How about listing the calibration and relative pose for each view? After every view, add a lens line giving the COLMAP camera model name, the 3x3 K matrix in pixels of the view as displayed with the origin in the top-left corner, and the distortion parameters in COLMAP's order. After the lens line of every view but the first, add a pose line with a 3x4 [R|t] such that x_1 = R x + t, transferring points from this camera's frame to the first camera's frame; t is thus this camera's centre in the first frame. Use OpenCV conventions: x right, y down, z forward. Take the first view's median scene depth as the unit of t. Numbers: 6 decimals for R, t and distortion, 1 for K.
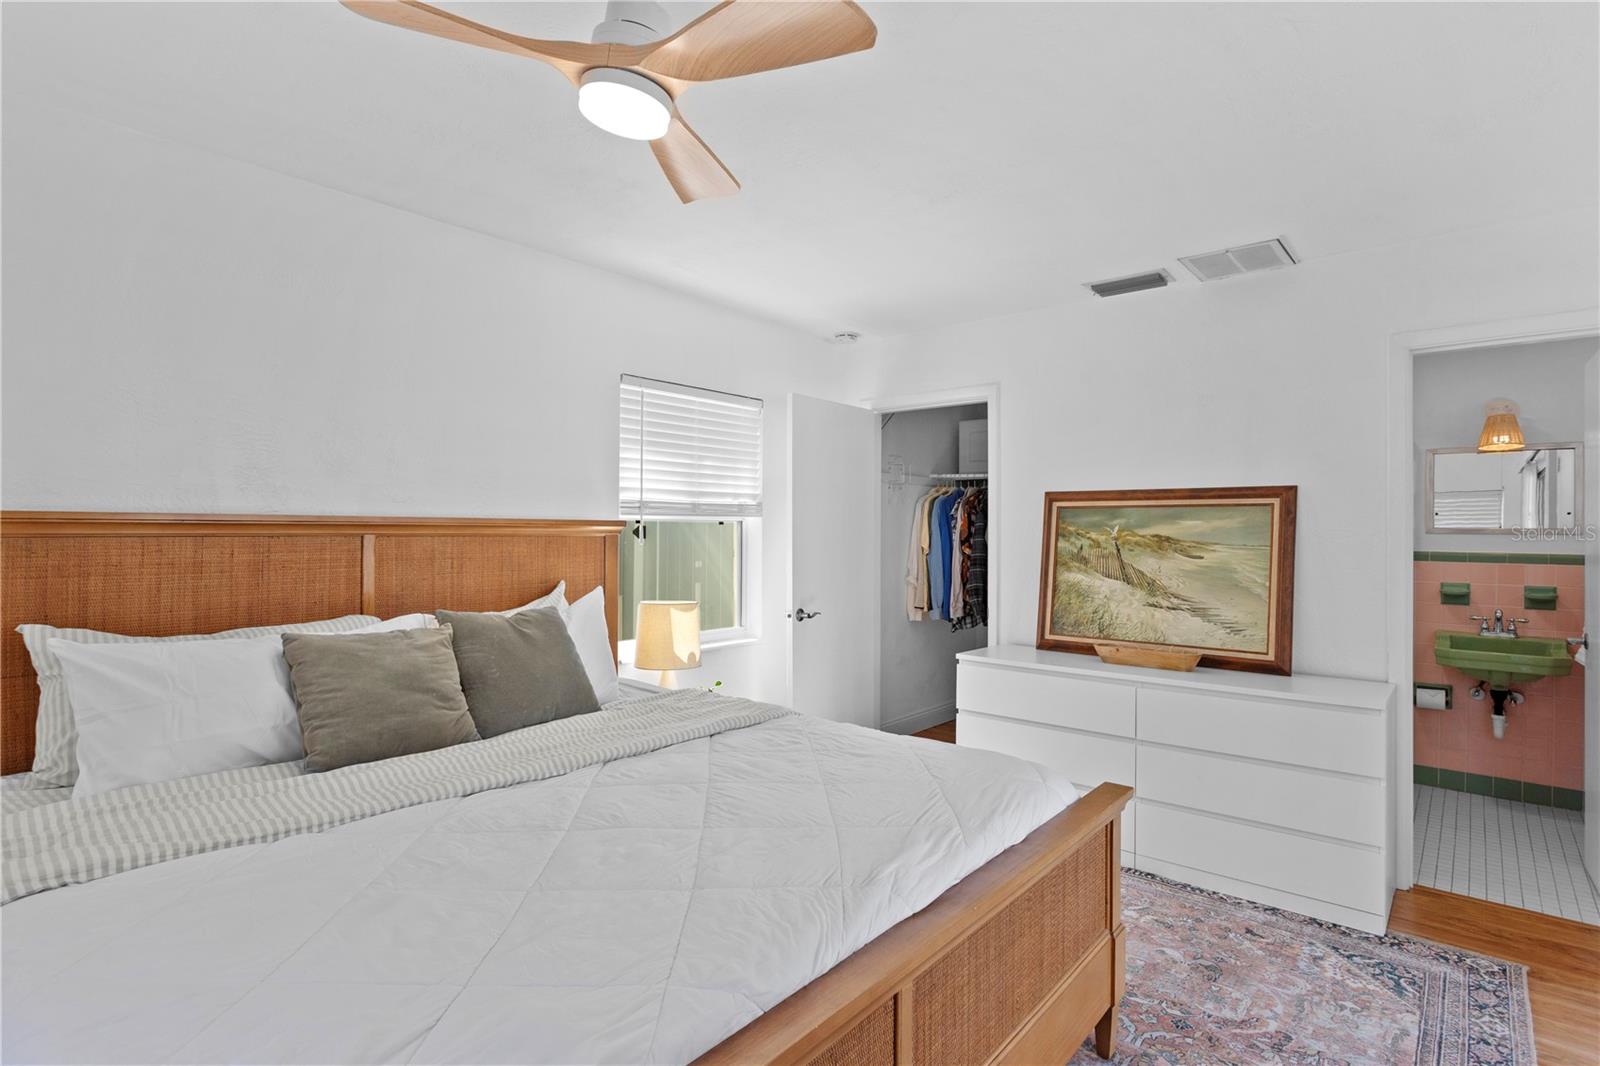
lens RADIAL K [[822.9, 0, 798.7], [0, 822.9, 531.5], [0, 0, 1]] dist [-0.002792, -0.000442]
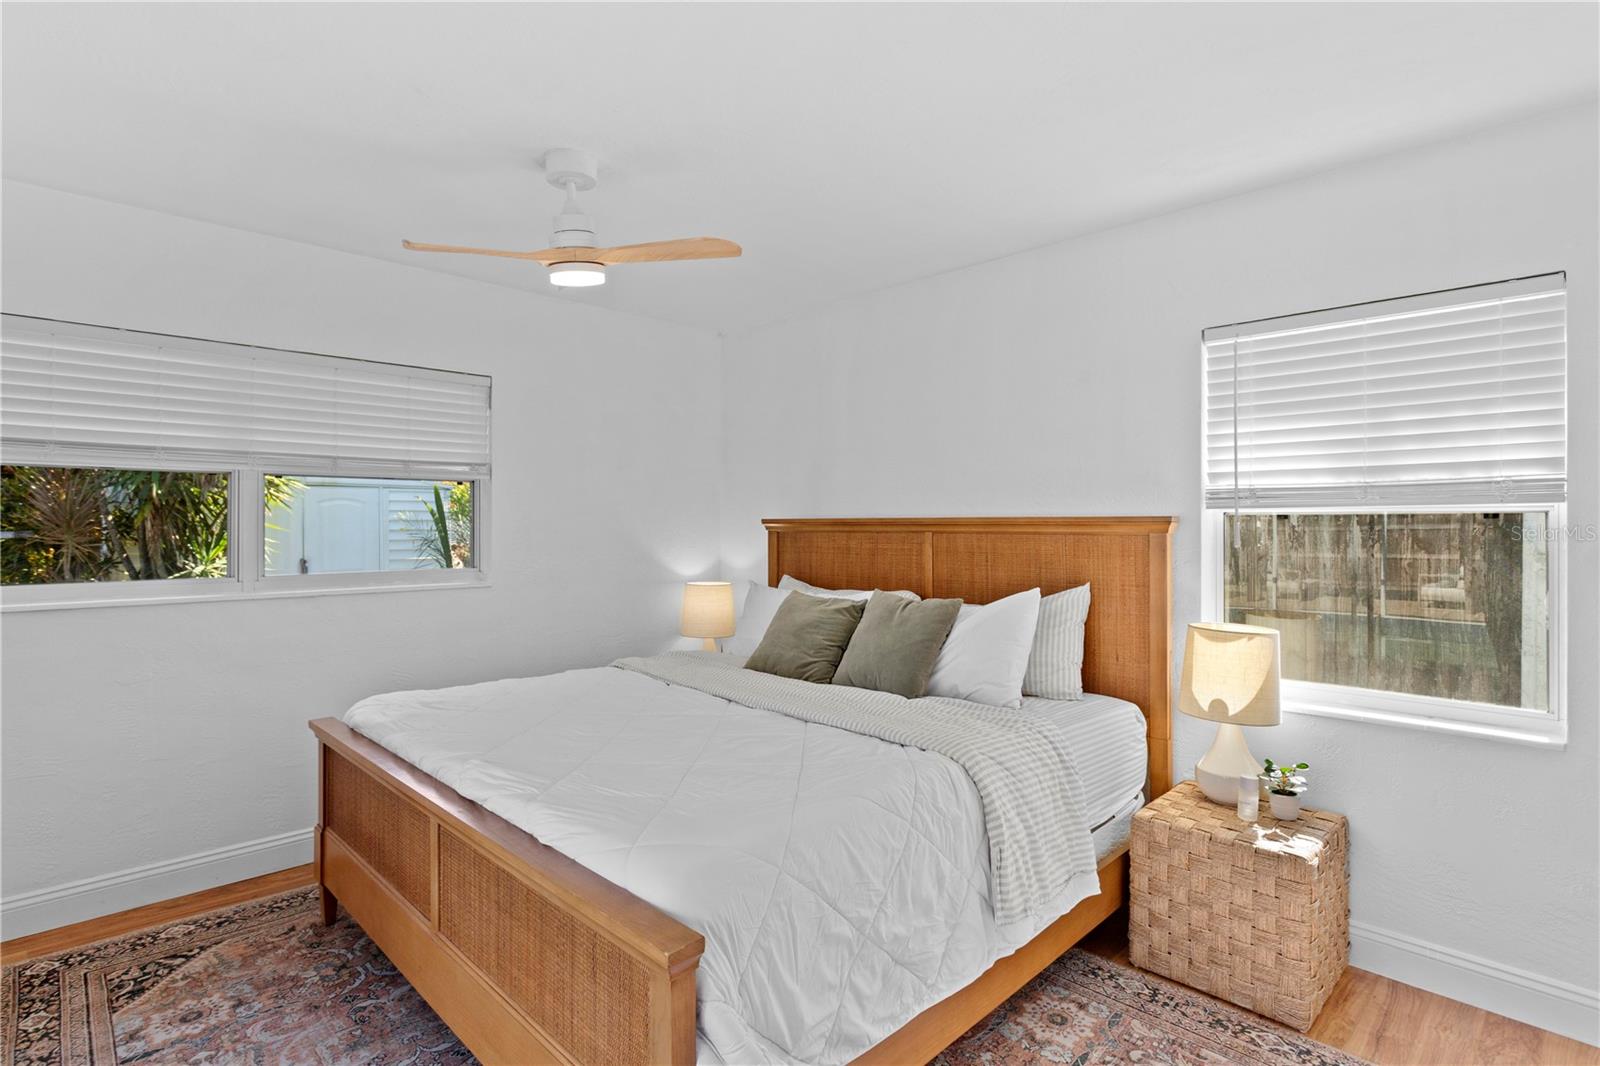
lens RADIAL K [[792.9, 0, 797.1], [0, 792.9, 537.7], [0, 0, 1]] dist [-0.005258, 0.000360]
pose [[-0.126282, 0.008355, -0.991959, 0.859830], [-0.003976, 0.999952, 0.008928, 0.002558], [0.991986, 0.005072, -0.126243, 1.047812]]
